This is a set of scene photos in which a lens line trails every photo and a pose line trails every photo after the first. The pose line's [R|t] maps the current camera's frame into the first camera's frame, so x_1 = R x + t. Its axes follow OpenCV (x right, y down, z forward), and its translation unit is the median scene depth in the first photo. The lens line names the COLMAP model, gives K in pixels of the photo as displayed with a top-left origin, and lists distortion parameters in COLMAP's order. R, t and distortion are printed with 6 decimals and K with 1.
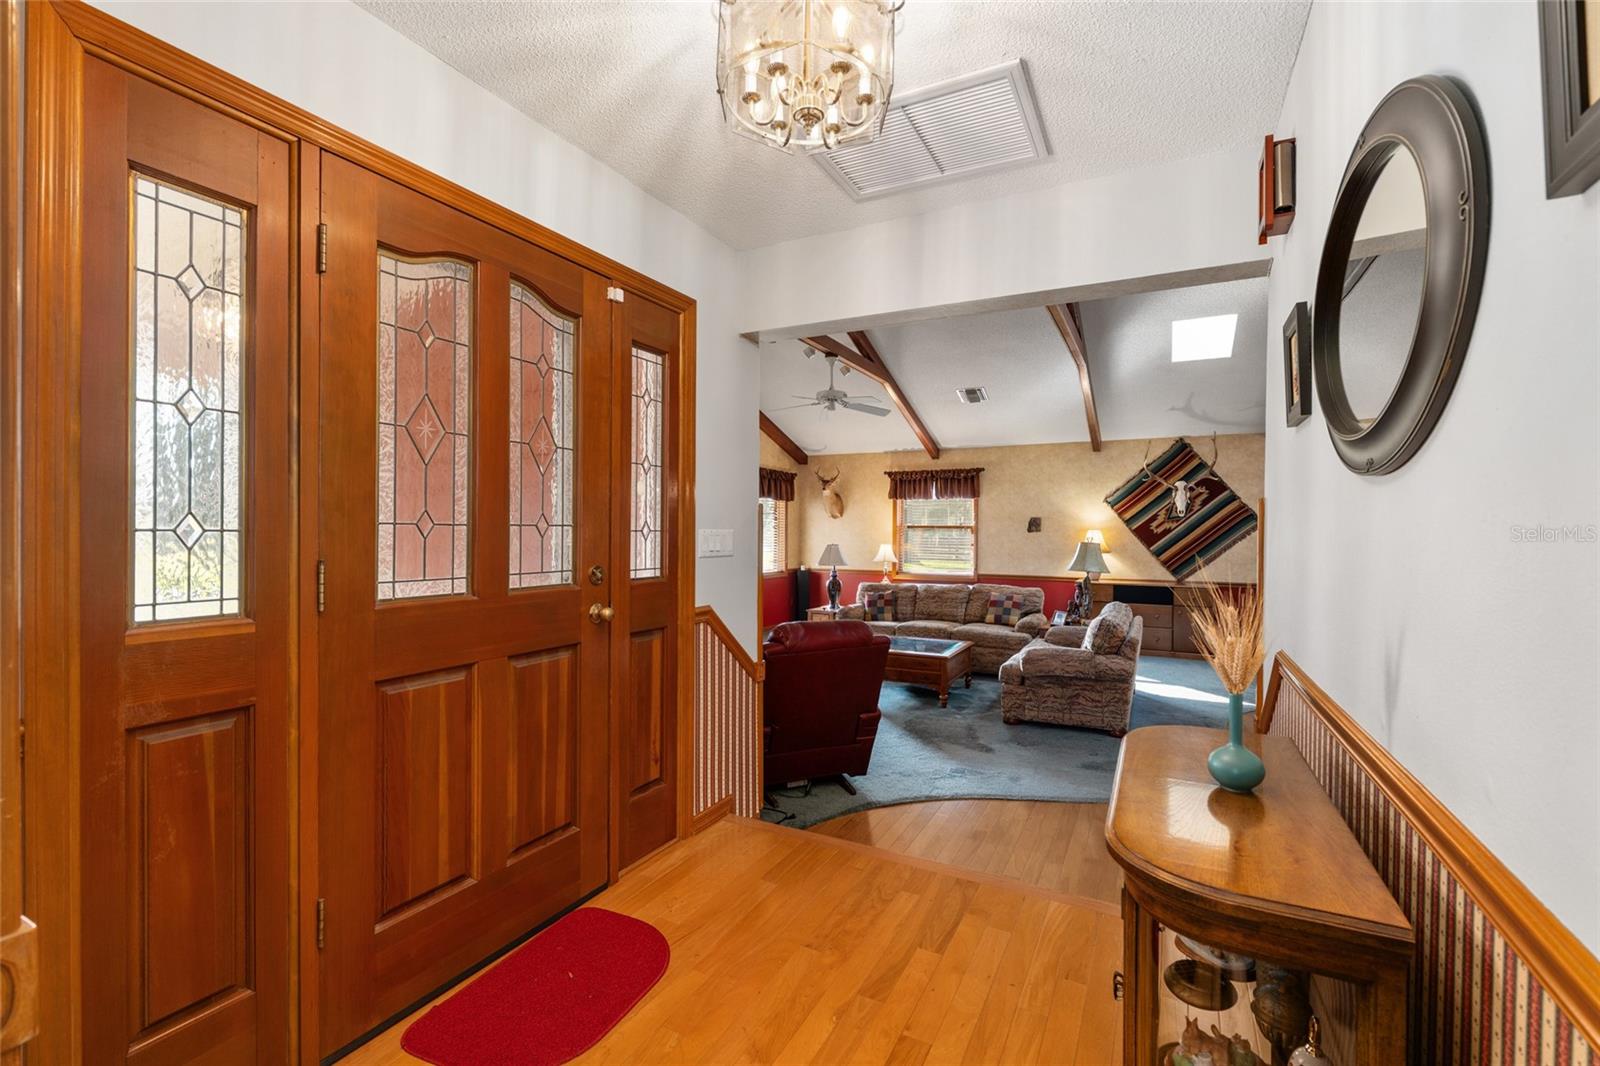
lens RADIAL K [[690.9, 0, 797.8], [0, 690.9, 534.9], [0, 0, 1]] dist [0.000580, 0.000050]
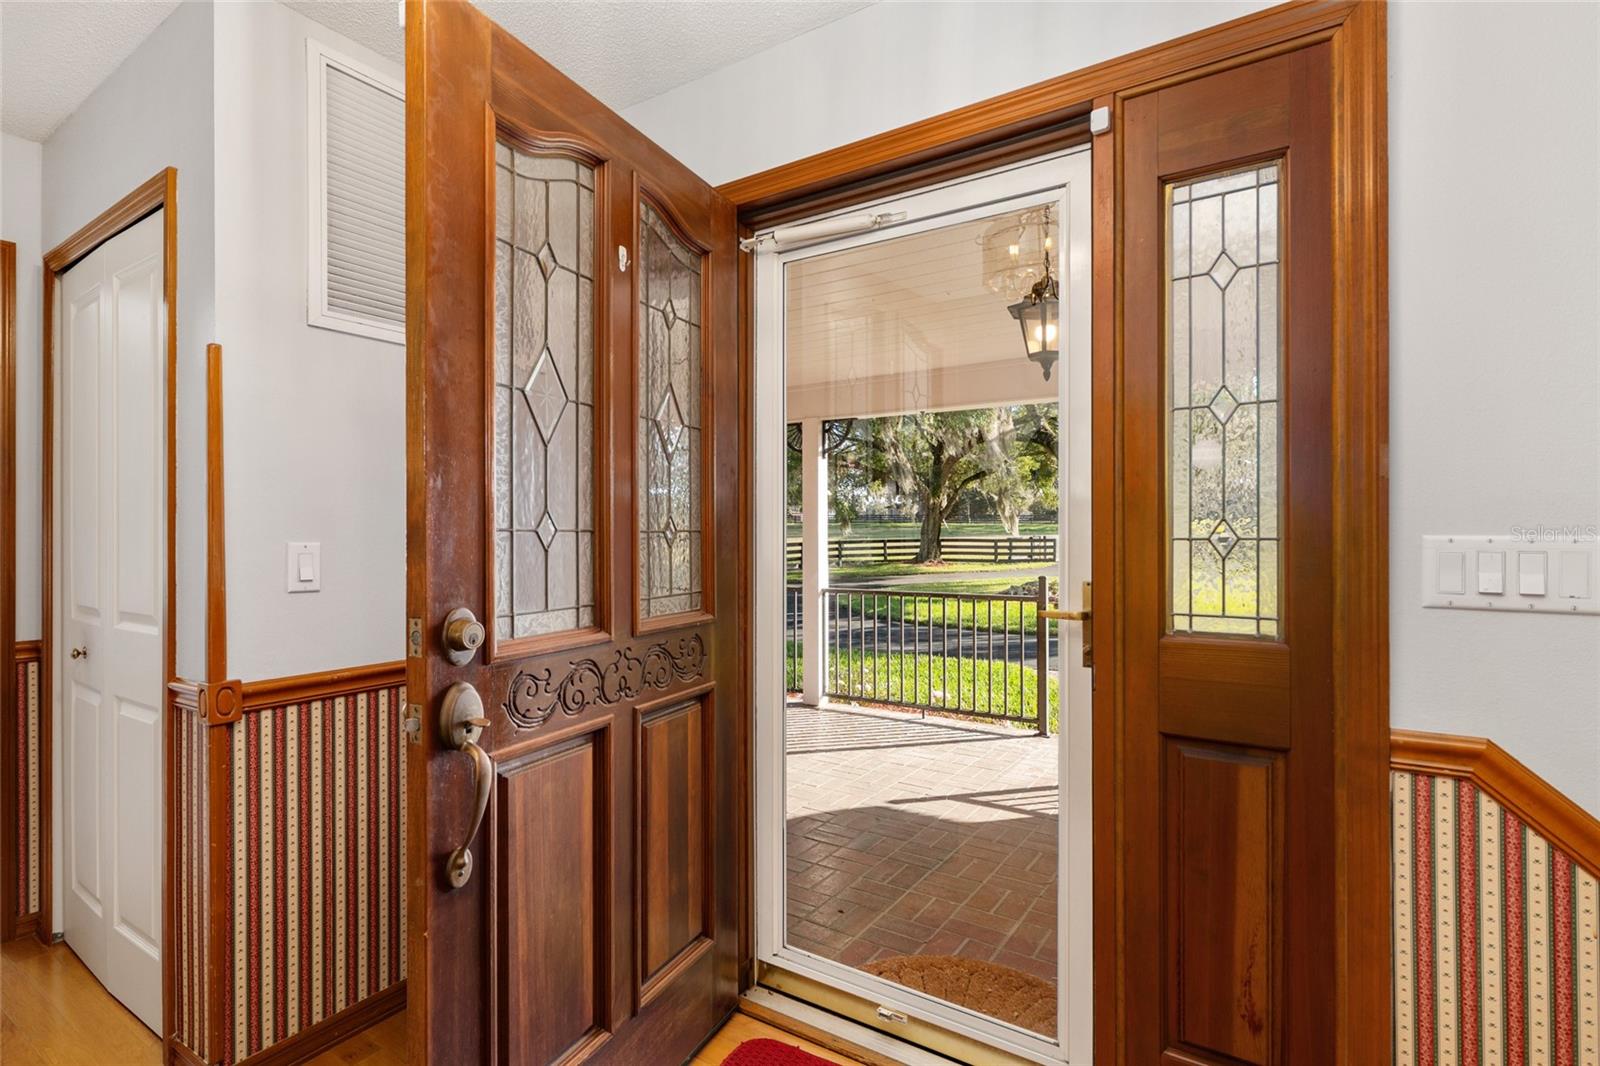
lens RADIAL K [[846.4, 0, 797.2], [0, 846.4, 536.1], [0, 0, 1]] dist [-0.001160, -0.000093]
pose [[-0.151448, -0.004930, -0.988453, 0.341334], [-0.001065, 0.999988, -0.004824, -0.004416], [0.988465, 0.000322, -0.151451, 0.639096]]
